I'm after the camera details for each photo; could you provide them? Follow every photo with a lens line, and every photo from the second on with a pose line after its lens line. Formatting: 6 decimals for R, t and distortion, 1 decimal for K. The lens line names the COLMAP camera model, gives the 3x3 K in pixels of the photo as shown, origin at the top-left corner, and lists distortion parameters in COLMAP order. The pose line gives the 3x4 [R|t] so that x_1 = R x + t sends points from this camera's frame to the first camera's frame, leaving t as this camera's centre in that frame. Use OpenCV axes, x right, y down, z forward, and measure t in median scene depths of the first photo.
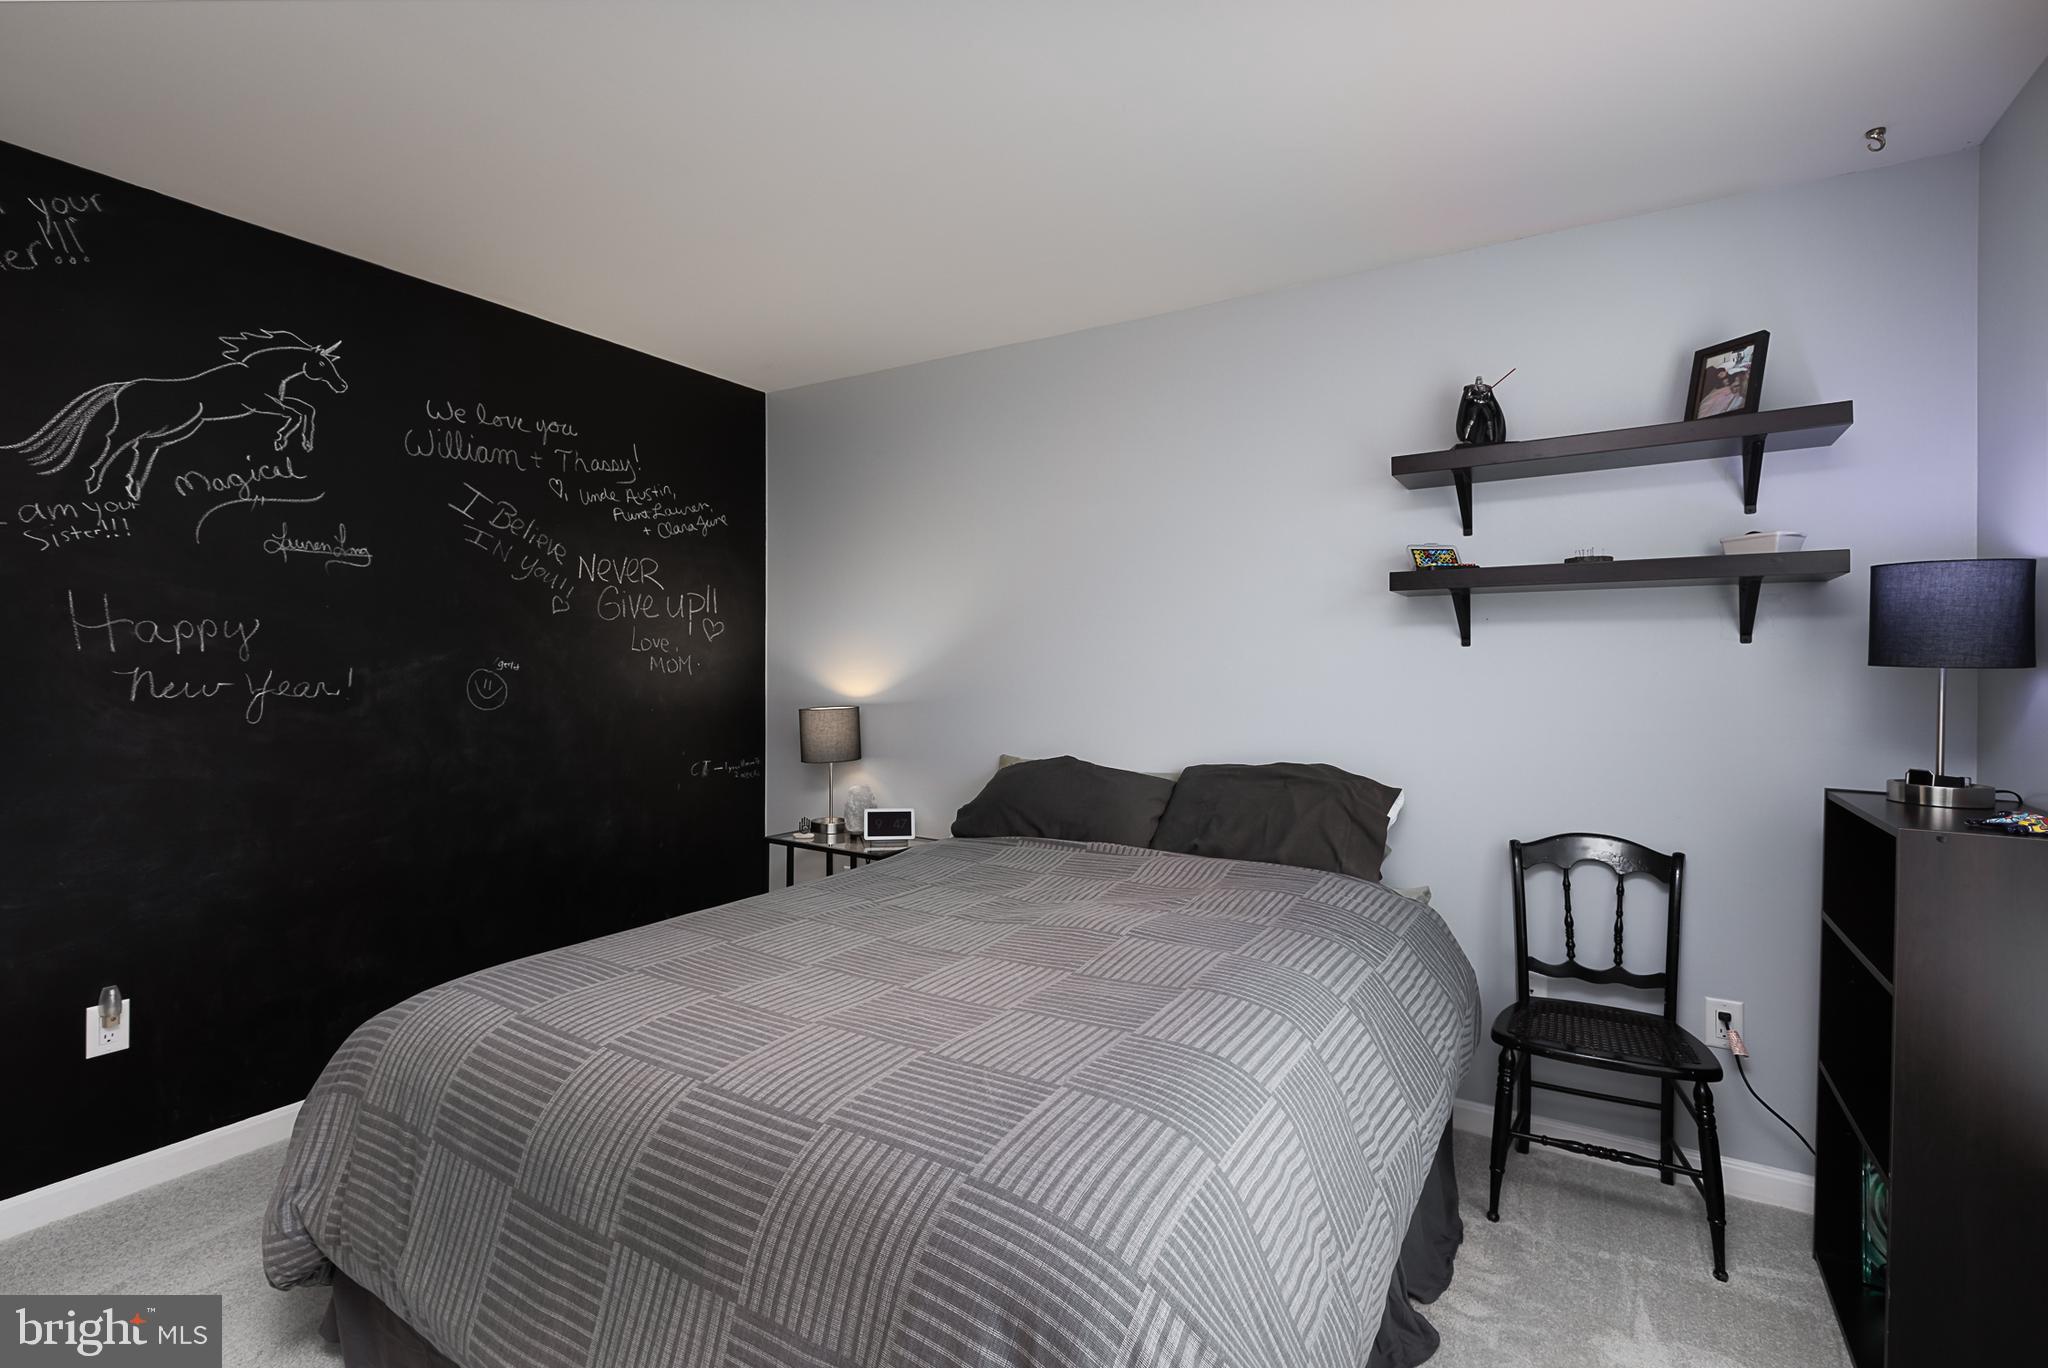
lens RADIAL K [[911.9, 0, 1024.6], [0, 911.9, 679.7], [0, 0, 1]] dist [0.002697, -0.000498]
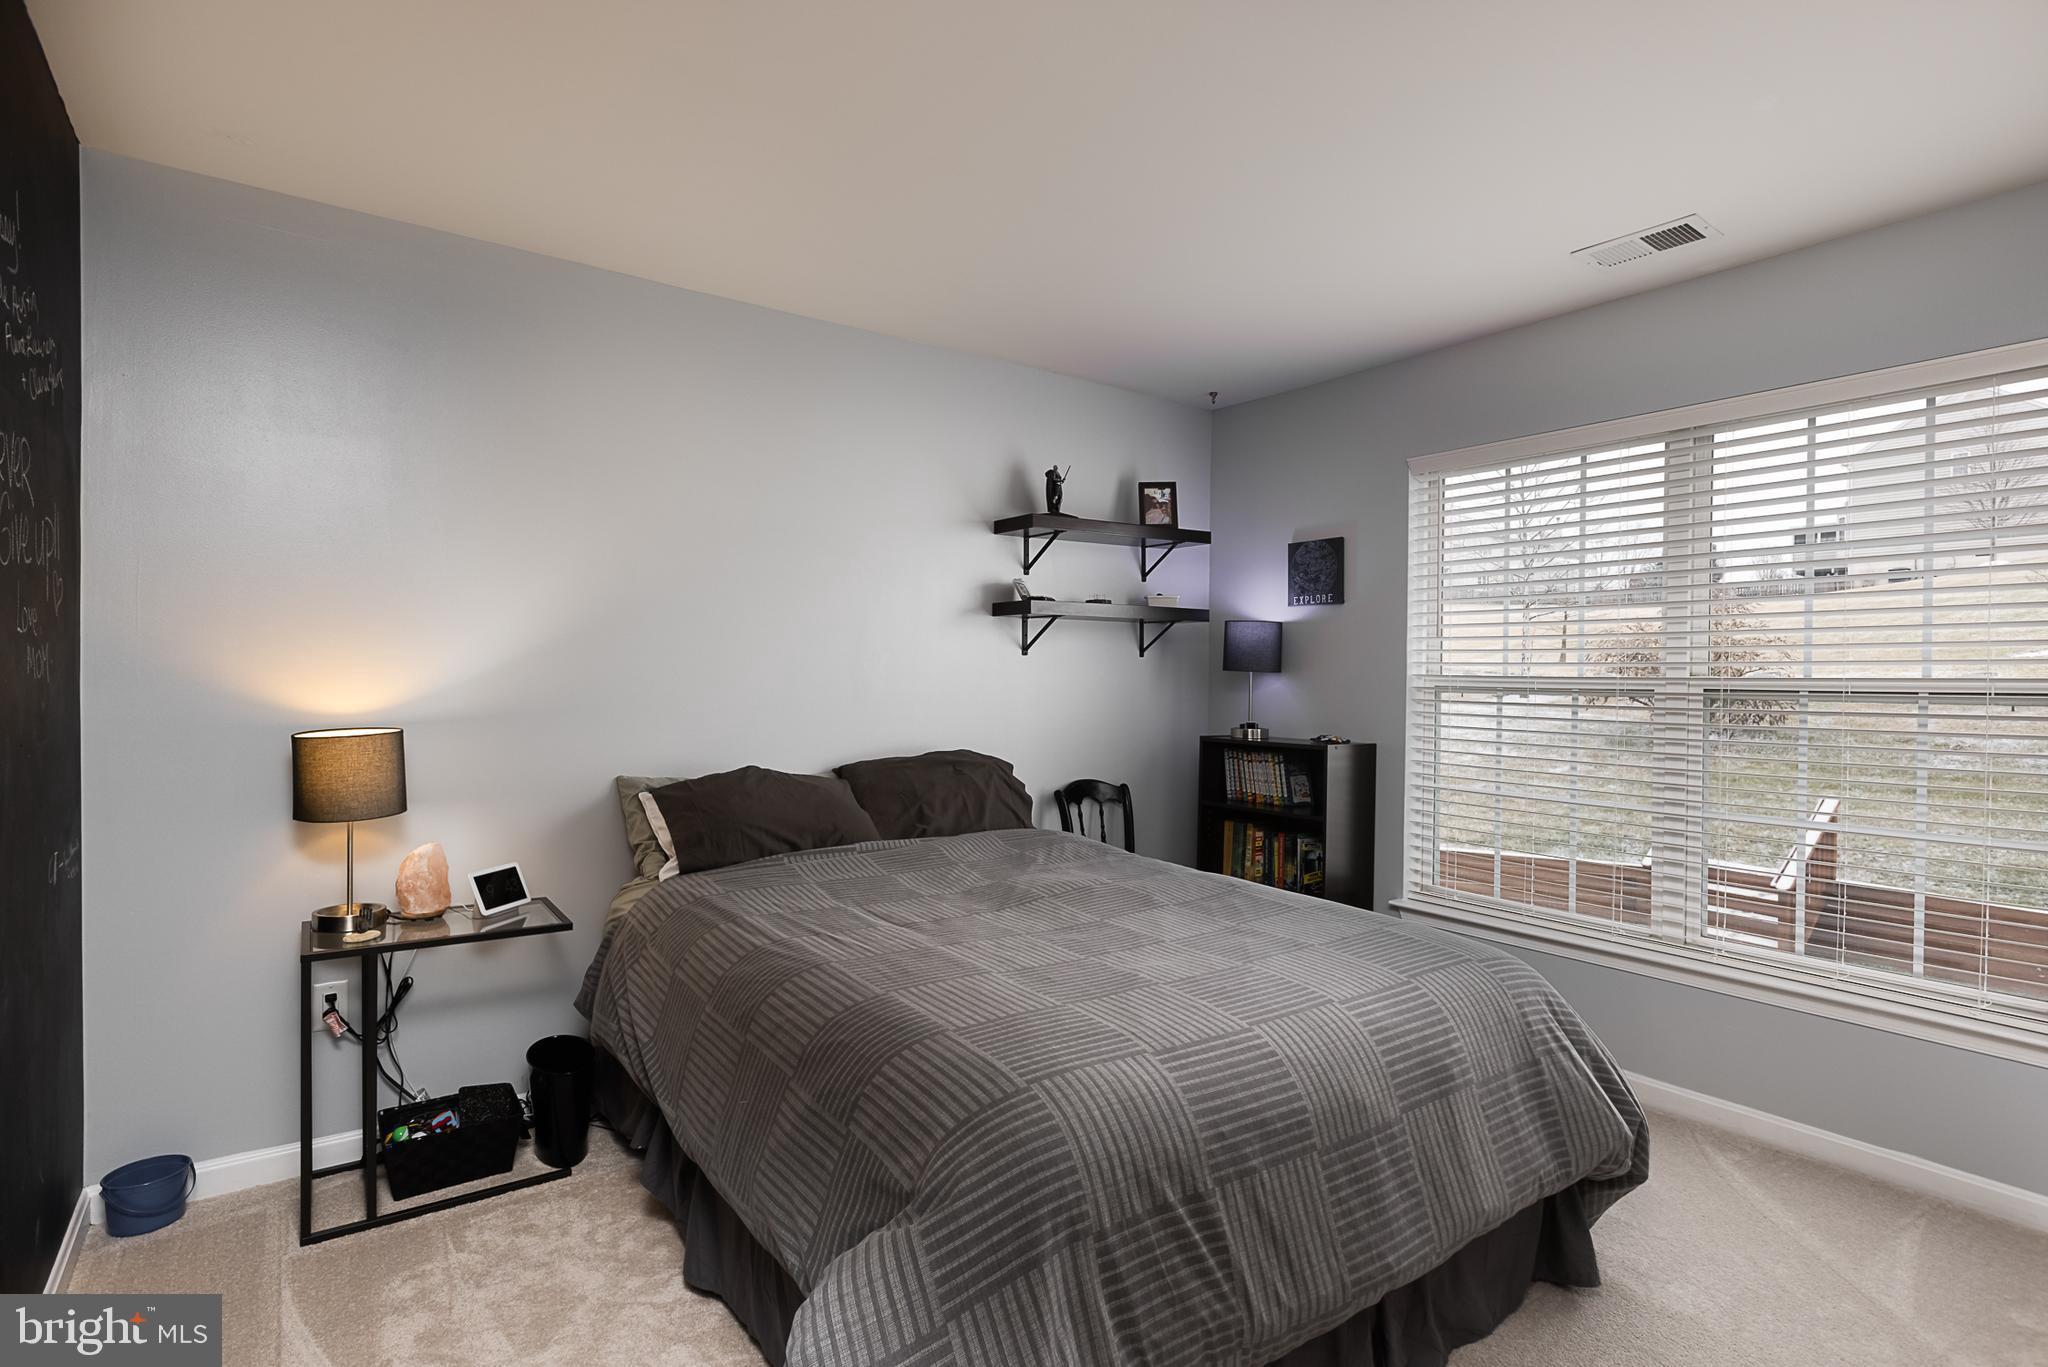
lens RADIAL K [[1014.0, 0, 963.5], [0, 1014.0, 683.8], [0, 0, 1]] dist [-0.001558, 0.000043]
pose [[0.411030, -0.013479, 0.911522, -1.138184], [0.005218, 0.999909, 0.012433, -0.014844], [-0.911607, -0.000354, 0.411062, 0.548082]]
